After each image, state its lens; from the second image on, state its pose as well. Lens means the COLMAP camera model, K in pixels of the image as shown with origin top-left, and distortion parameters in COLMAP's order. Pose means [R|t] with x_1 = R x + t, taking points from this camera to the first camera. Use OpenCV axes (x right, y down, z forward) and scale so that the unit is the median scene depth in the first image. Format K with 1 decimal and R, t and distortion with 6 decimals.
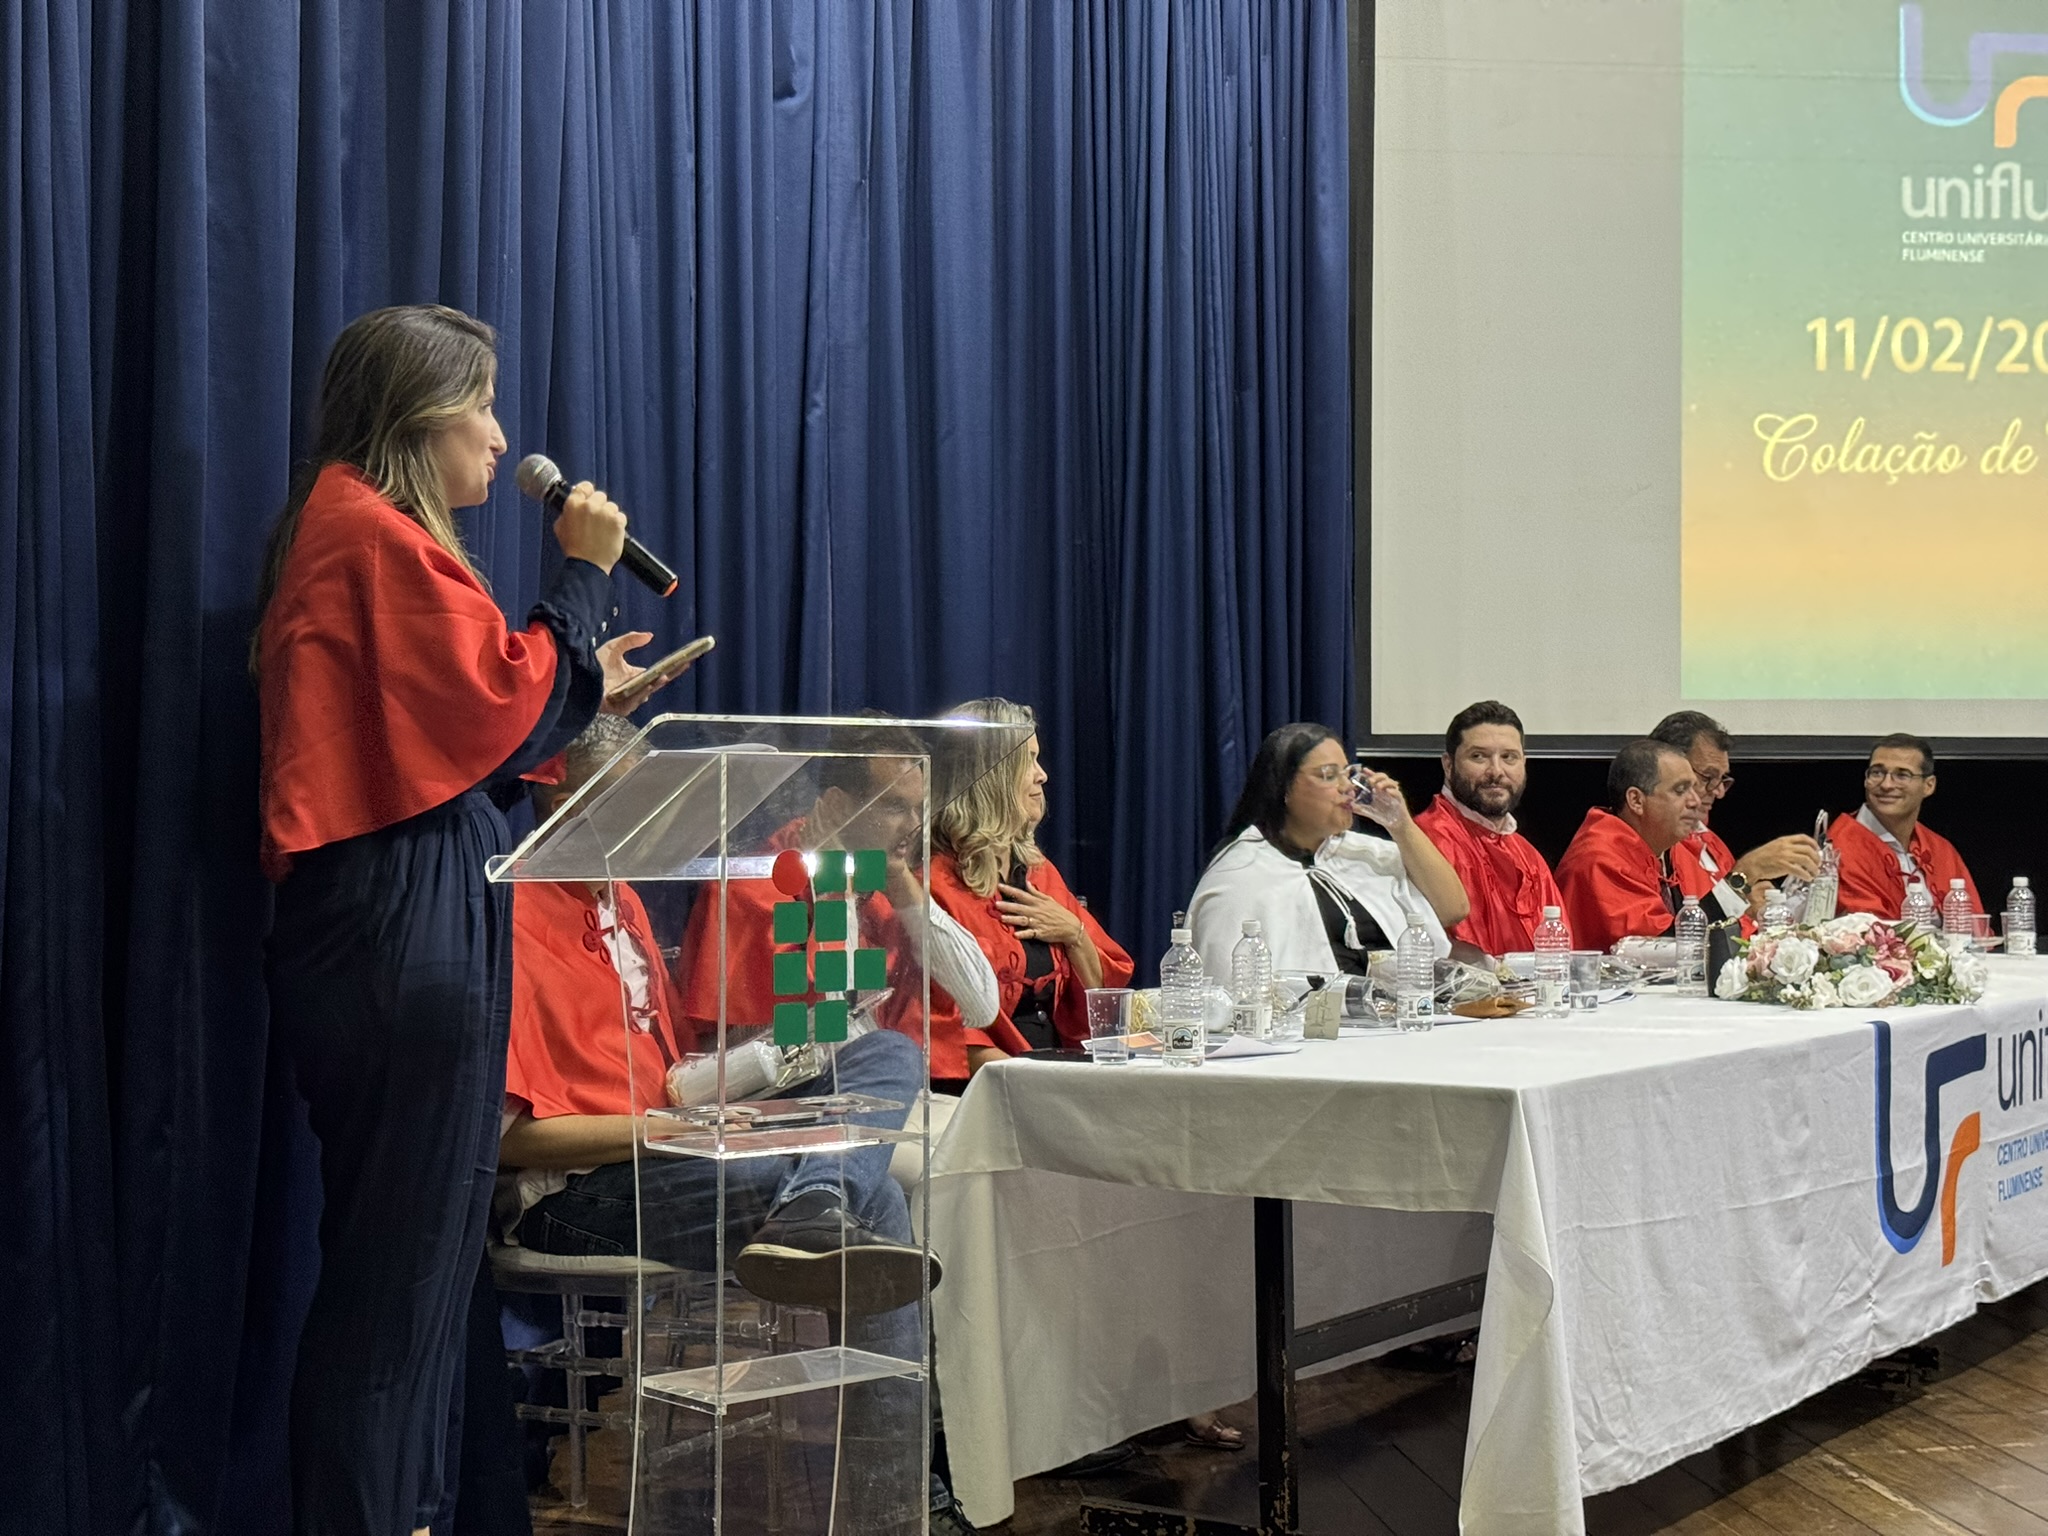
lens RADIAL K [[2837.1, 0, 1024.0], [0, 2837.1, 768.0], [0, 0, 1]] dist [0.205446, -0.459557]
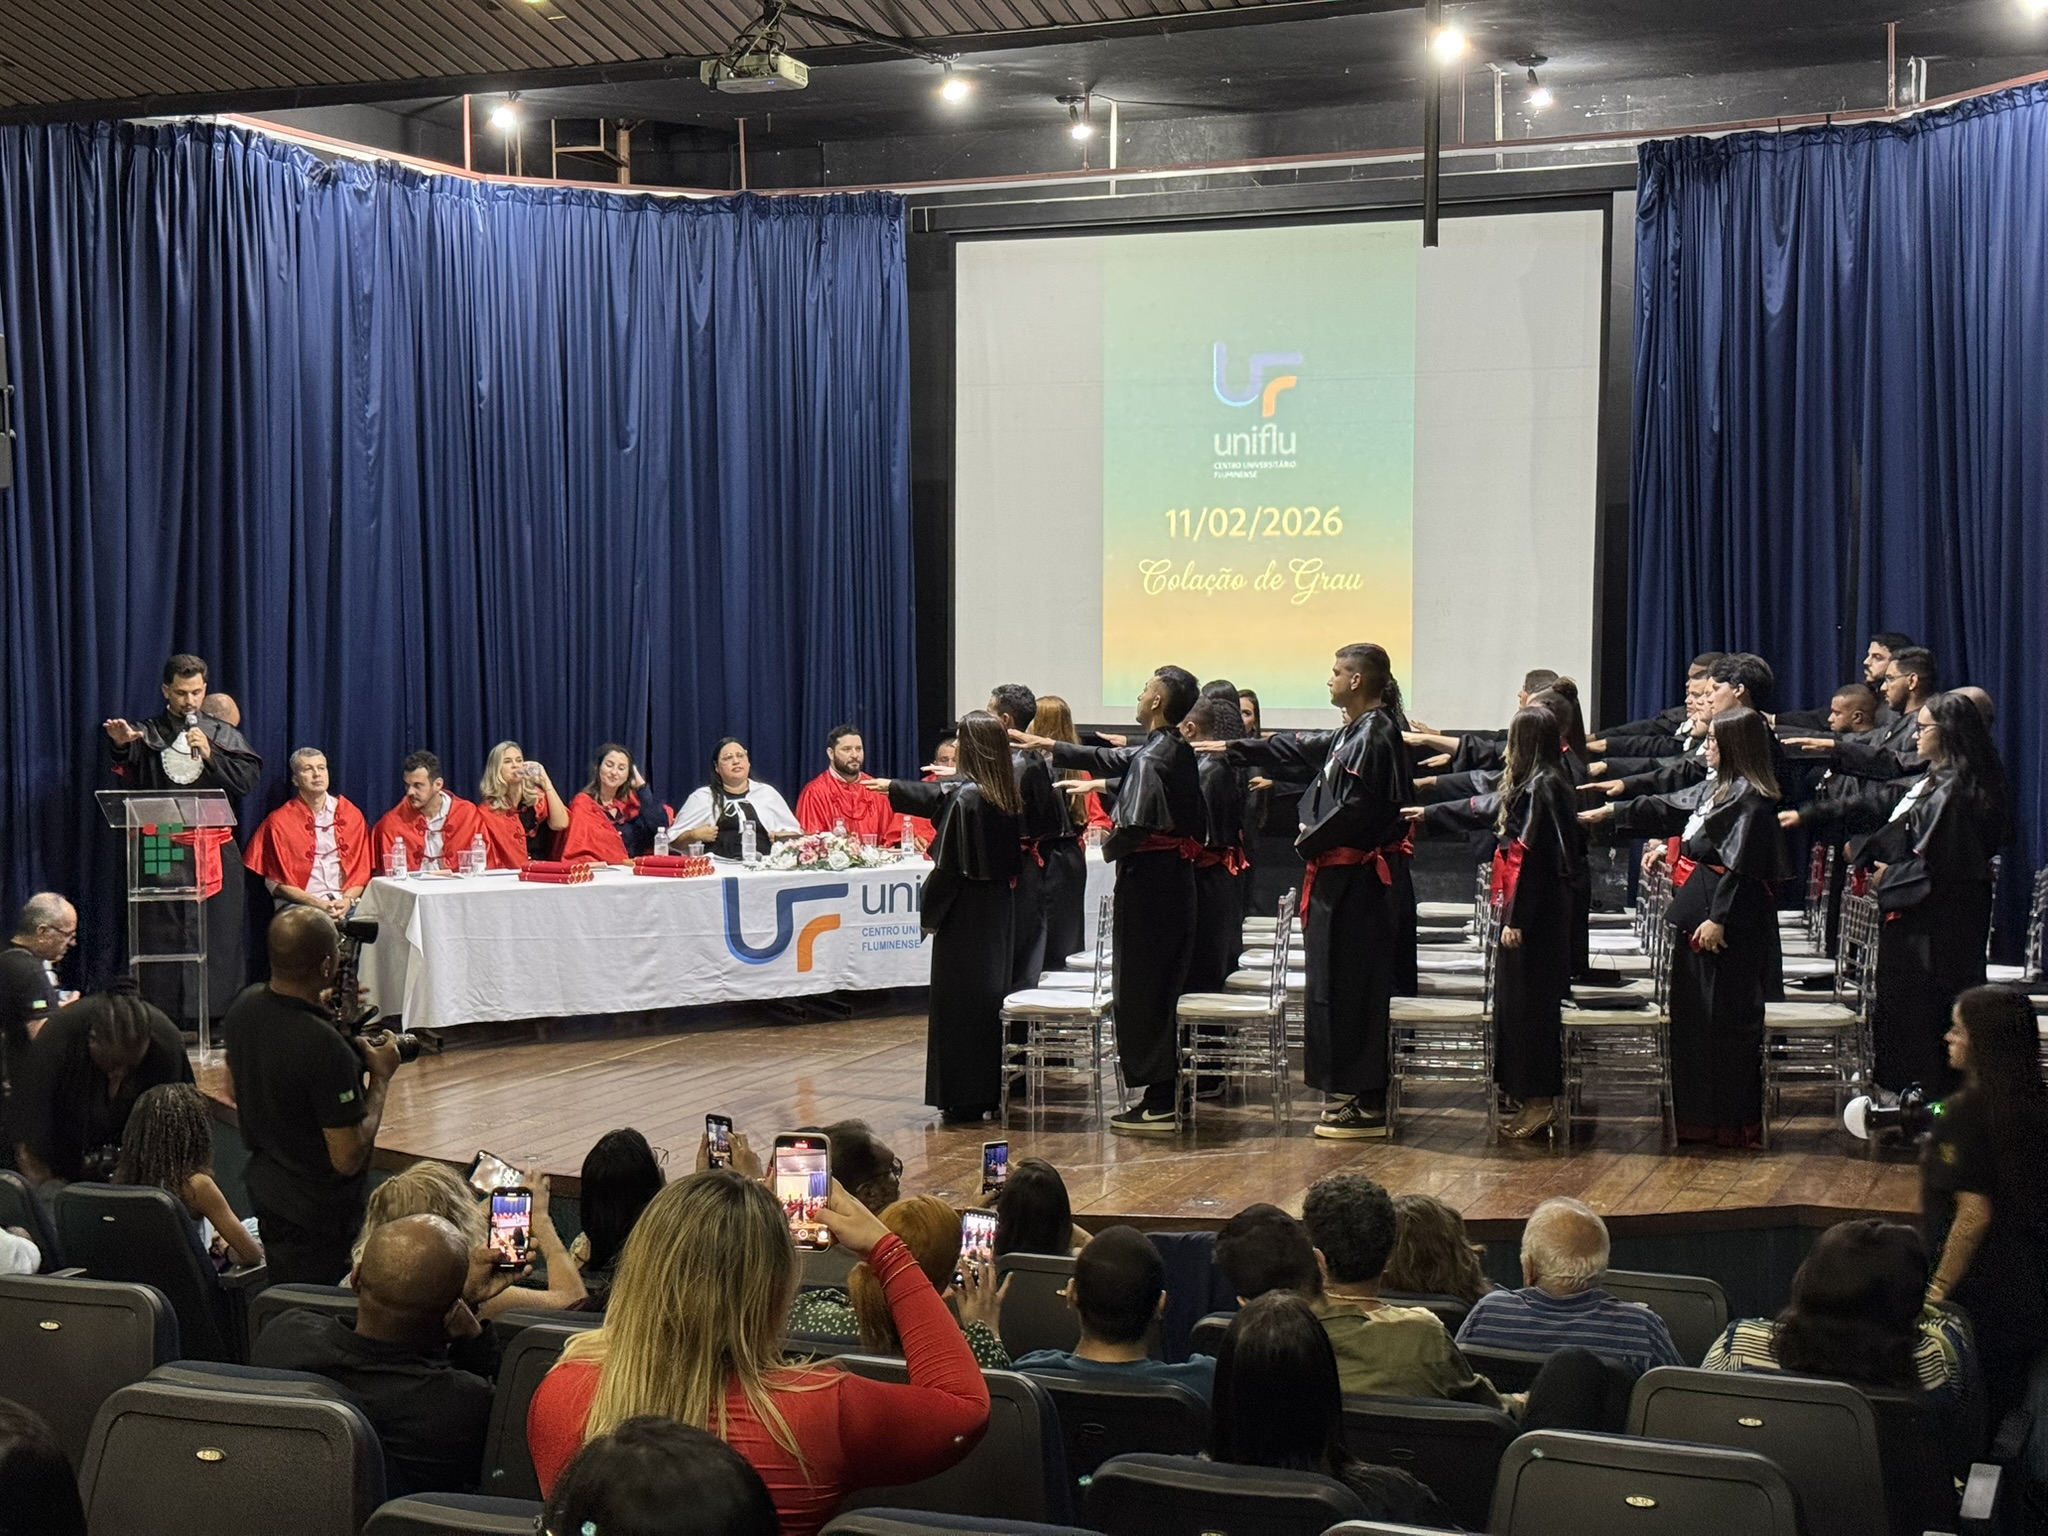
lens RADIAL K [[2837.1, 0, 1024.0], [0, 2837.1, 768.0], [0, 0, 1]] dist [0.205446, -0.459557]
pose [[0.868479, 0.033922, -0.494565, 1.671391], [0.008192, 0.996538, 0.082738, -0.208577], [0.495659, -0.075907, 0.865194, -1.041750]]
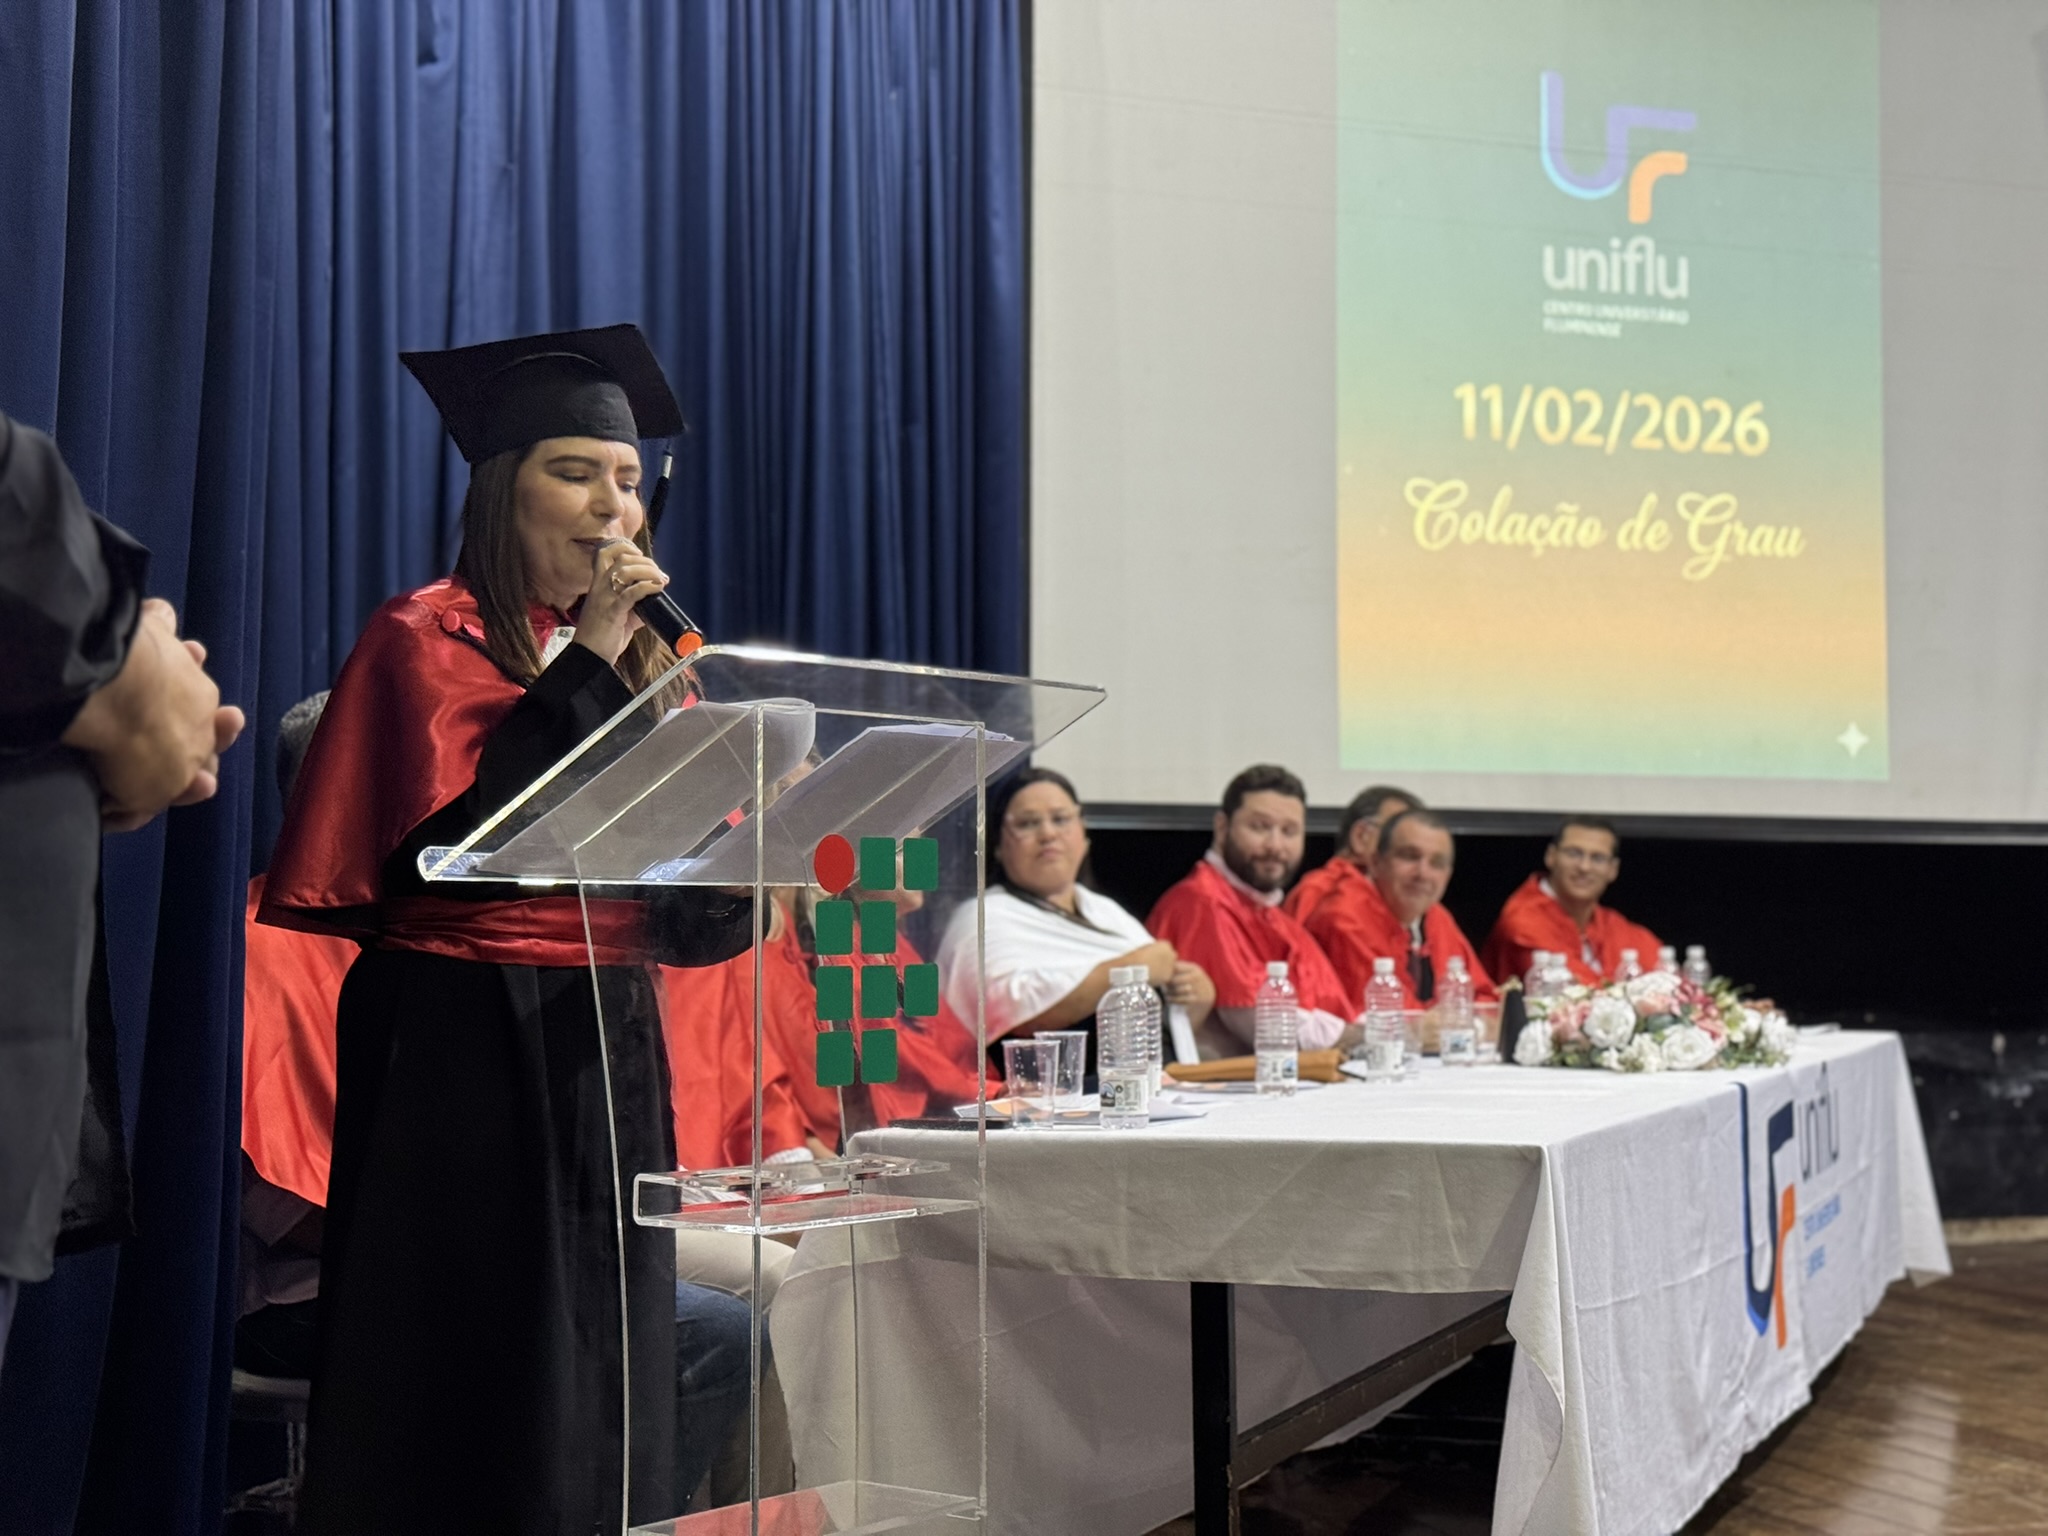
lens RADIAL K [[2837.1, 0, 1024.0], [0, 2837.1, 768.0], [0, 0, 1]] dist [0.205446, -0.459557]
pose [[0.976597, 0.013965, 0.214625, -0.114755], [-0.004625, 0.999023, -0.043957, 0.026023], [-0.215029, 0.041936, 0.975707, 0.132151]]
